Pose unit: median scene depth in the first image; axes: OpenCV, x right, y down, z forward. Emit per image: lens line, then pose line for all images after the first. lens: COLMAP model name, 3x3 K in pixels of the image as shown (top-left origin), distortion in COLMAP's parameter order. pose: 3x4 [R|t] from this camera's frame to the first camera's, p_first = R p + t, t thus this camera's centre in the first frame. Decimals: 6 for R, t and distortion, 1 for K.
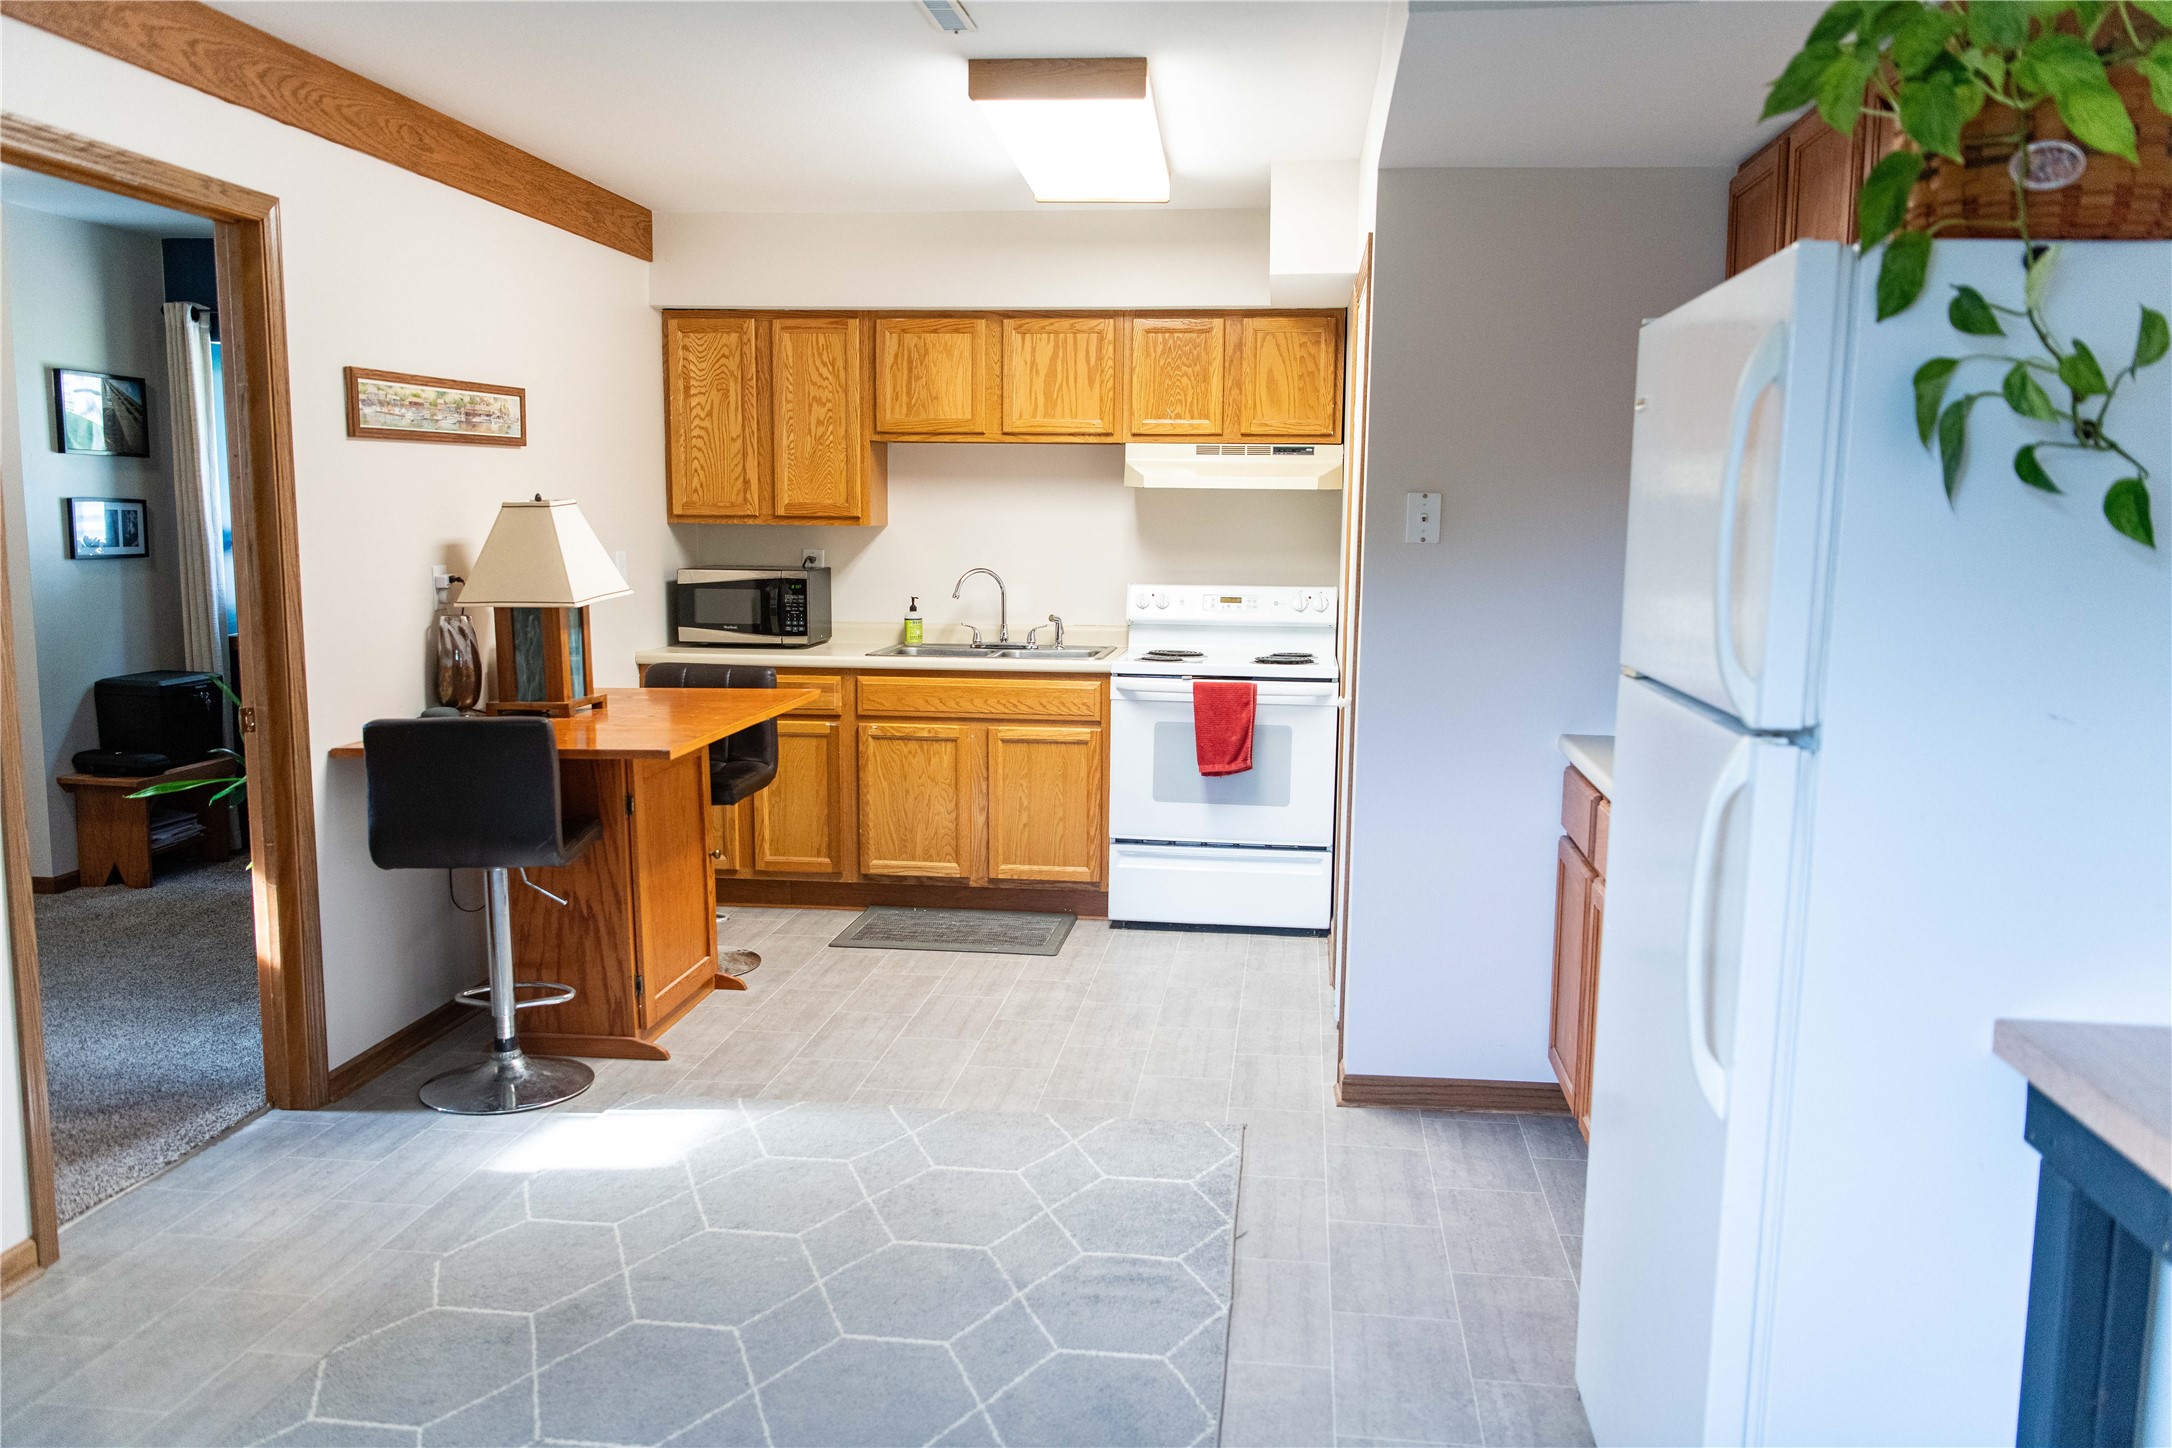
lens RADIAL K [[1639.1, 0, 1051.5], [0, 1639.1, 732.8], [0, 0, 1]] dist [0.002034, -0.000383]
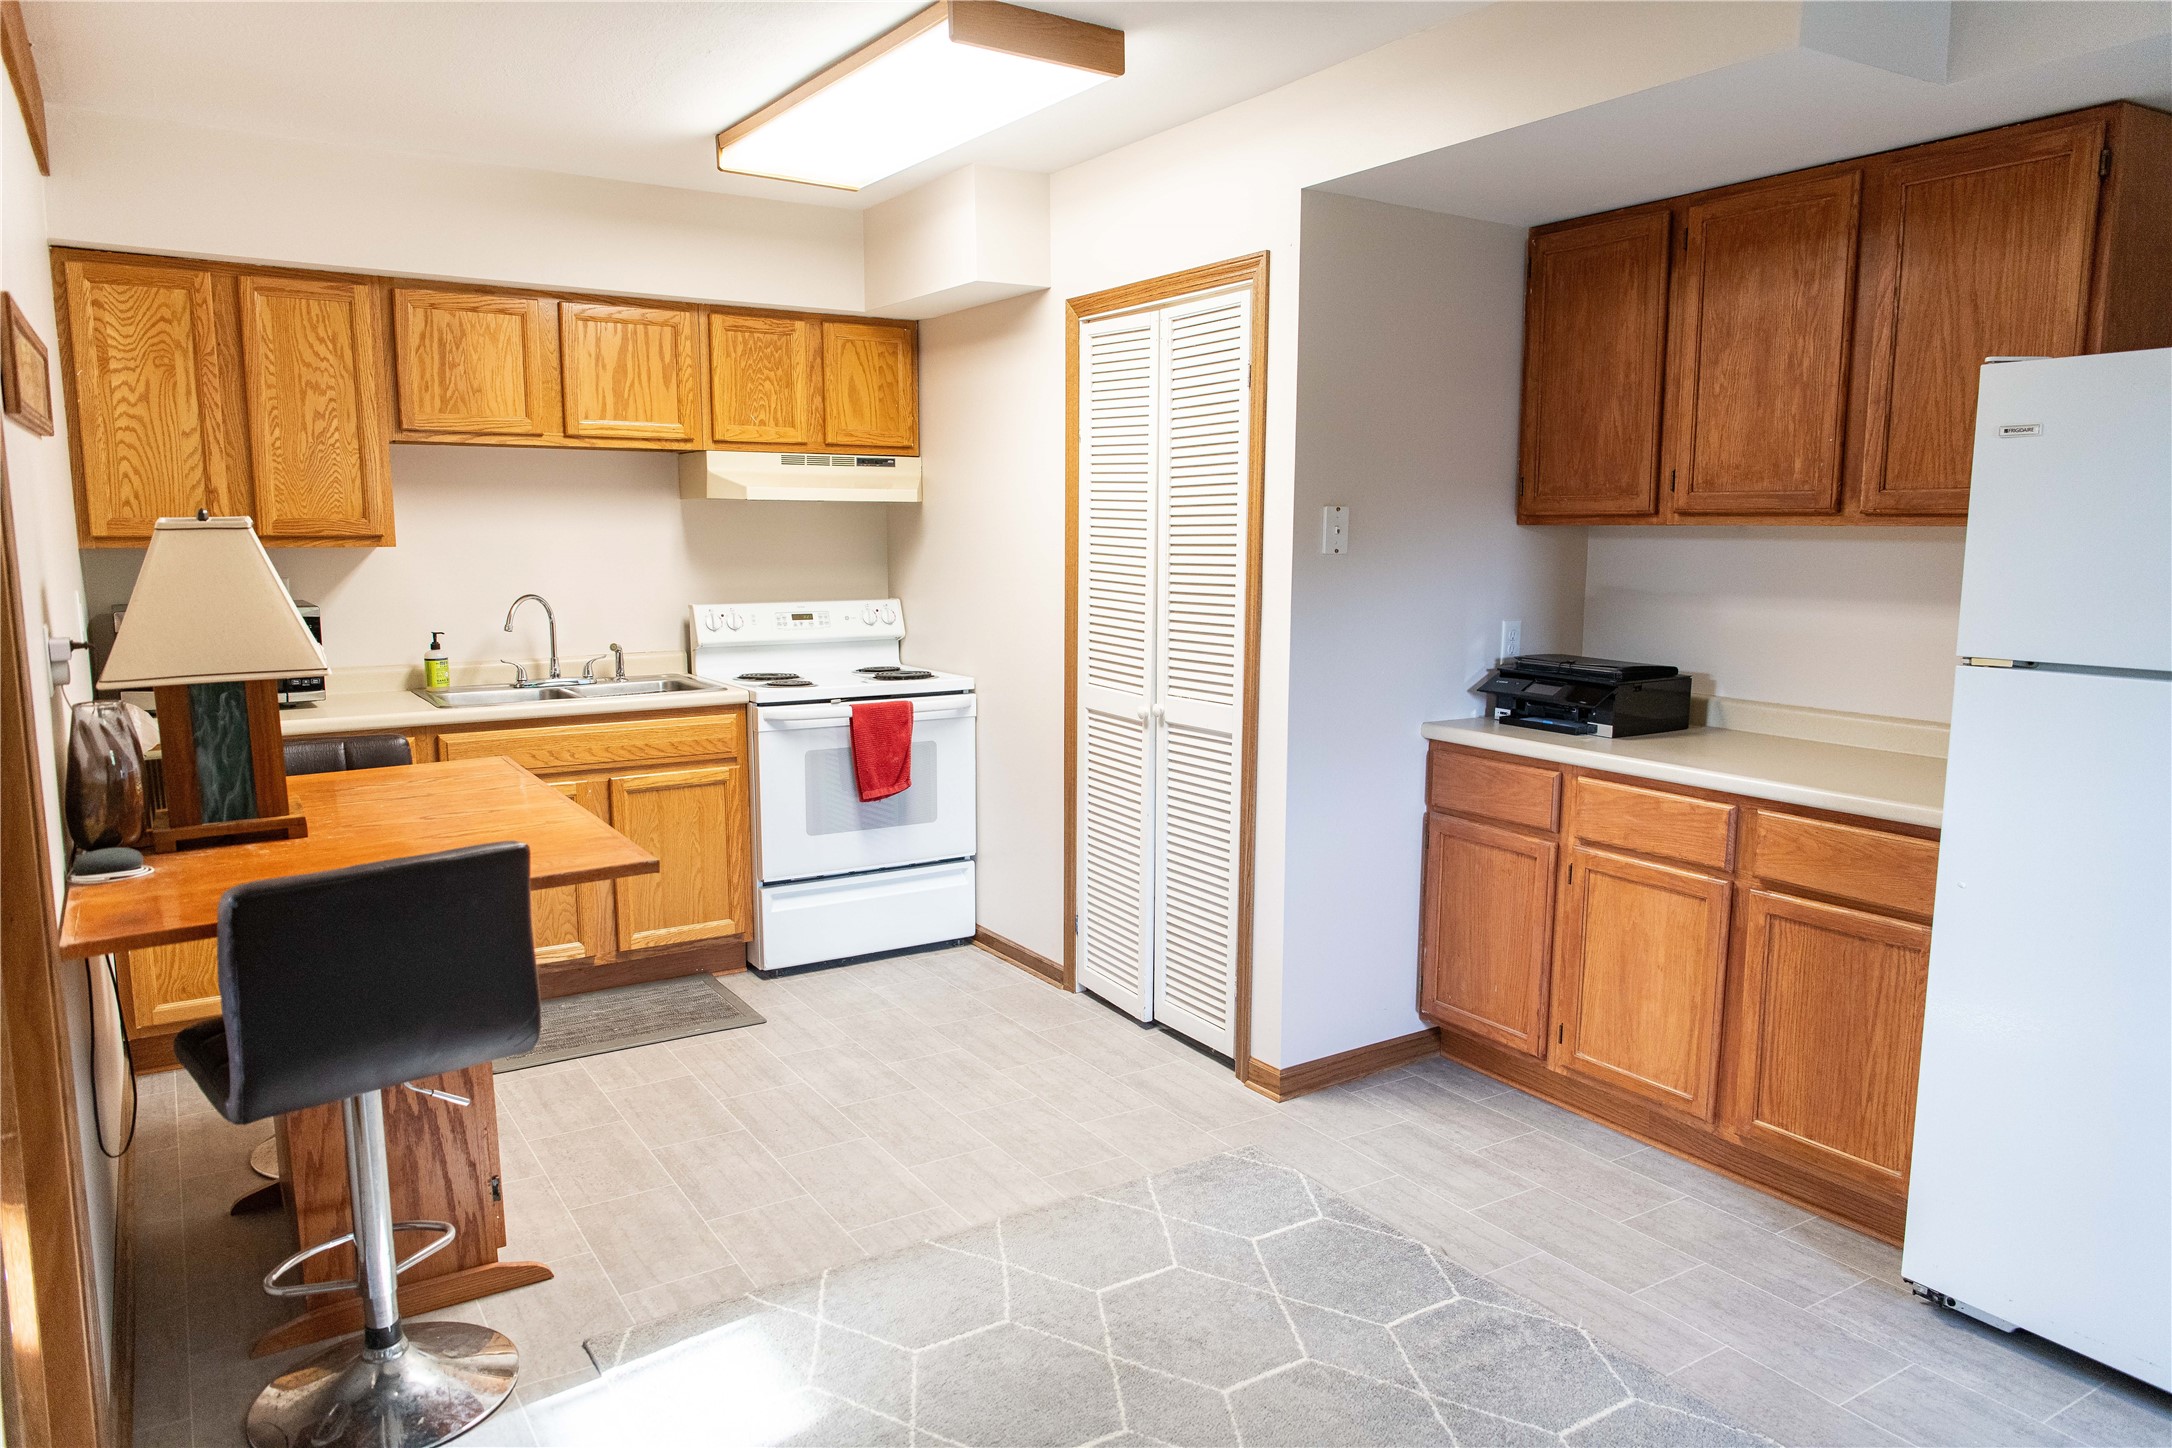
lens RADIAL K [[1463.3, 0, 1067.3], [0, 1463.3, 727.3], [0, 0, 1]] dist [0.001955, -0.004403]
pose [[0.771270, -0.096776, 0.629108, -0.338122], [0.092548, 0.994921, 0.039589, -0.038599], [-0.629744, 0.027689, 0.776309, 0.255177]]
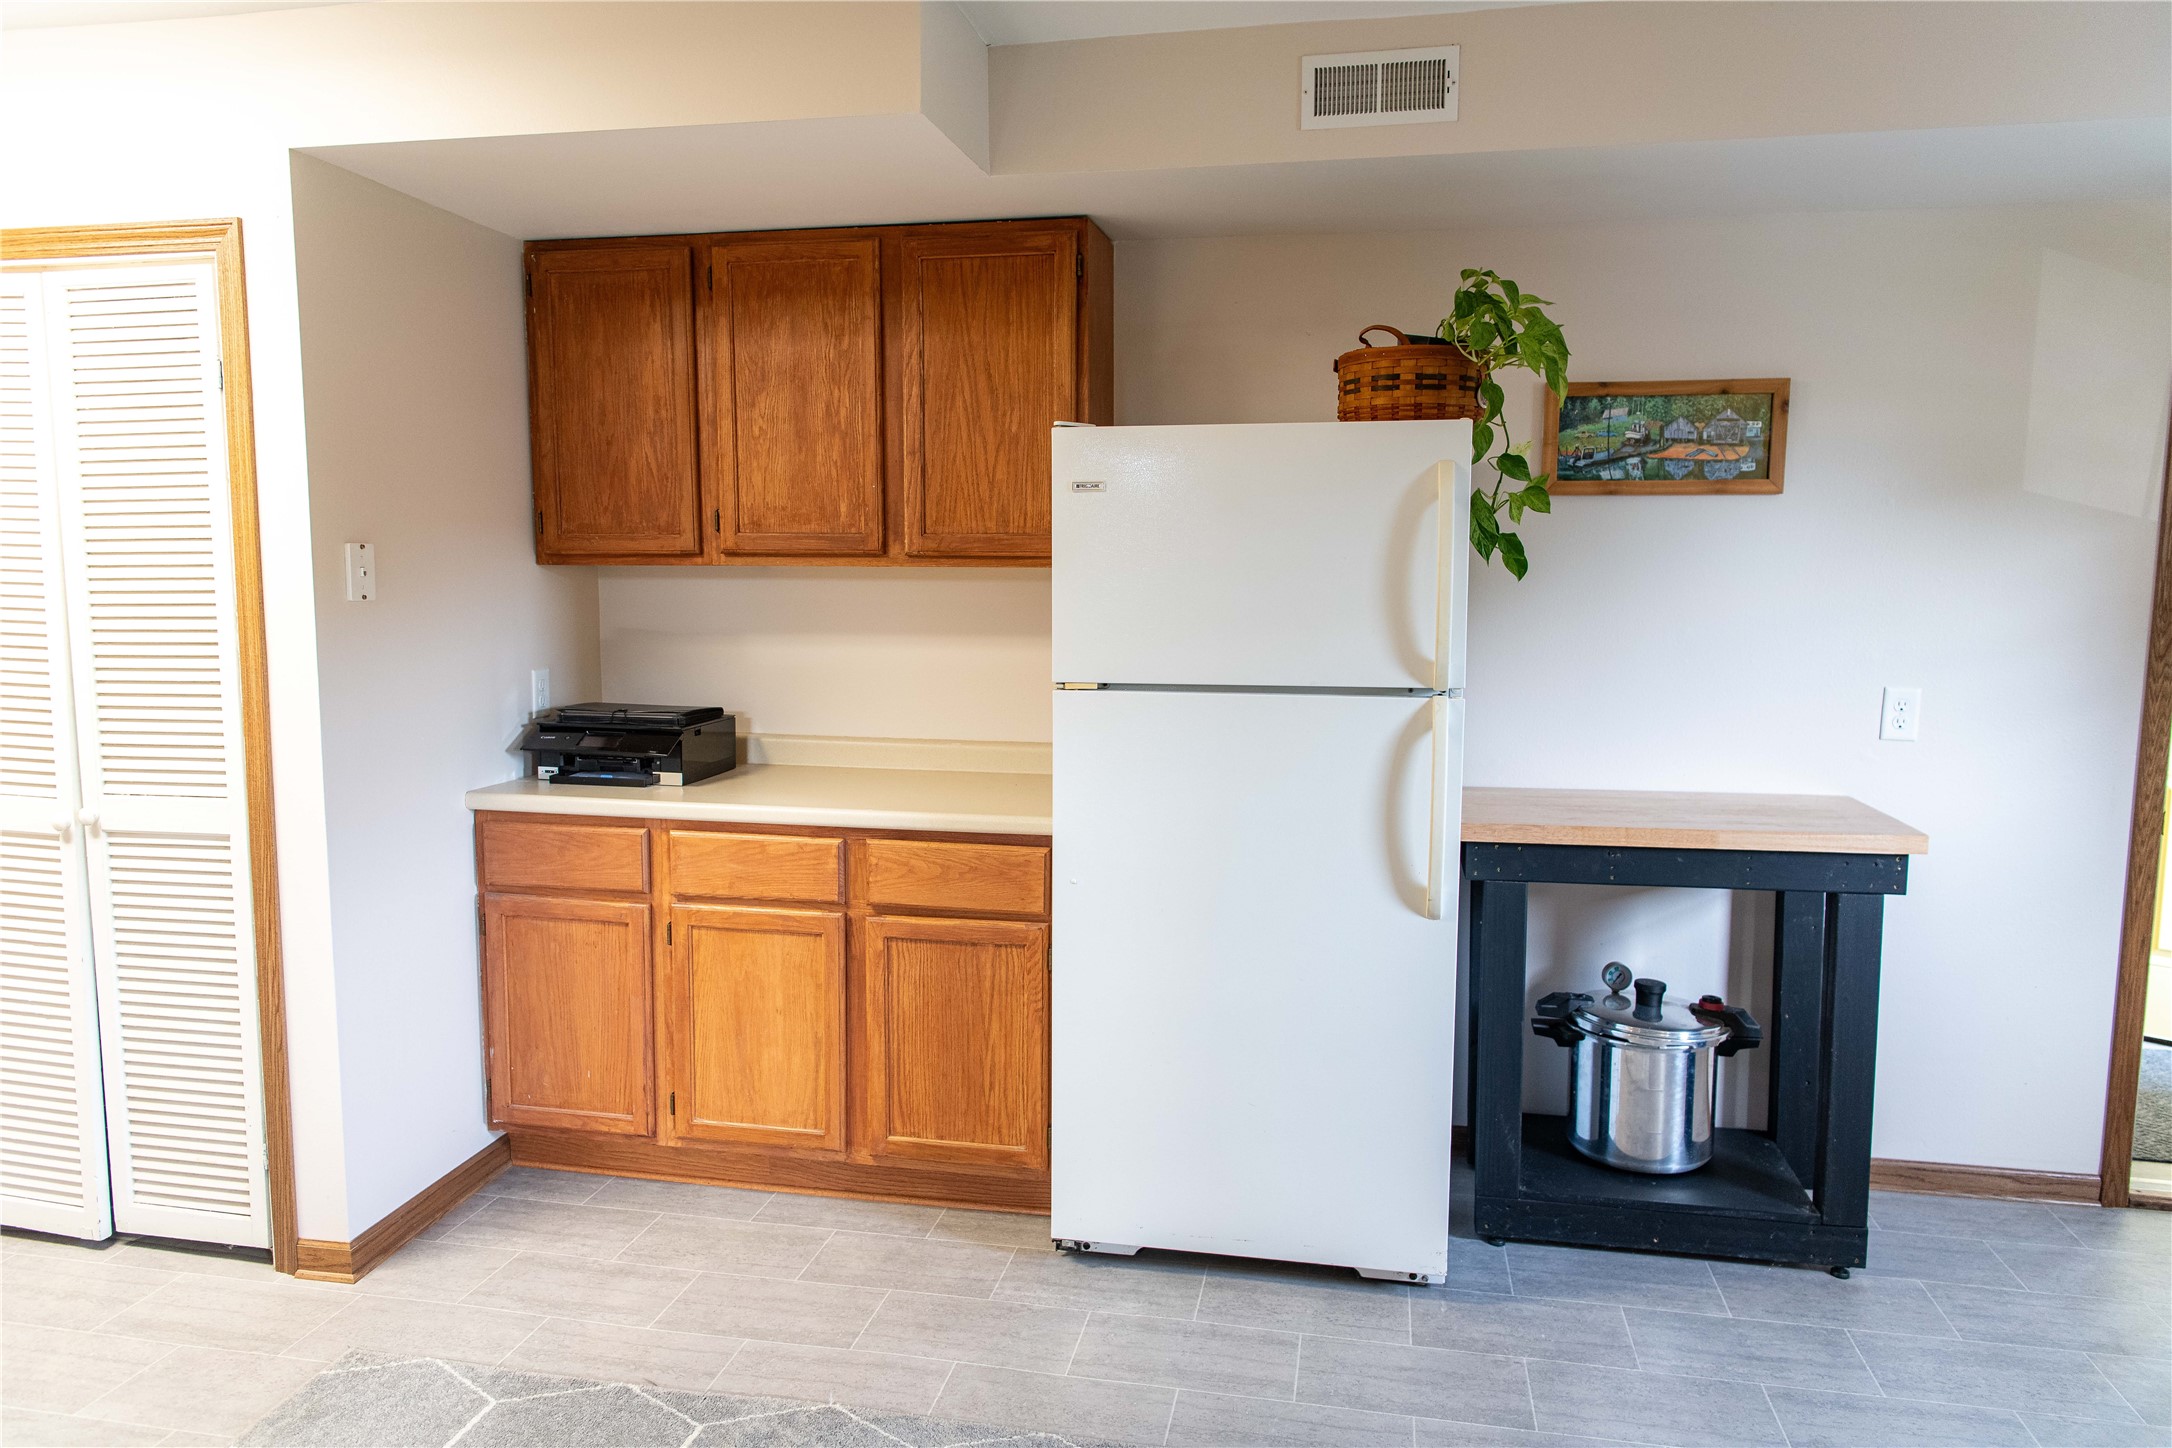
lens RADIAL K [[1463.3, 0, 1088.8], [0, 1463.3, 728.2], [0, 0, 1]] dist [0.001955, -0.004403]
pose [[0.061095, -0.123296, 0.990487, -0.348884], [0.132641, 0.984543, 0.114375, -0.057819], [-0.989279, 0.124391, 0.076505, 0.379877]]
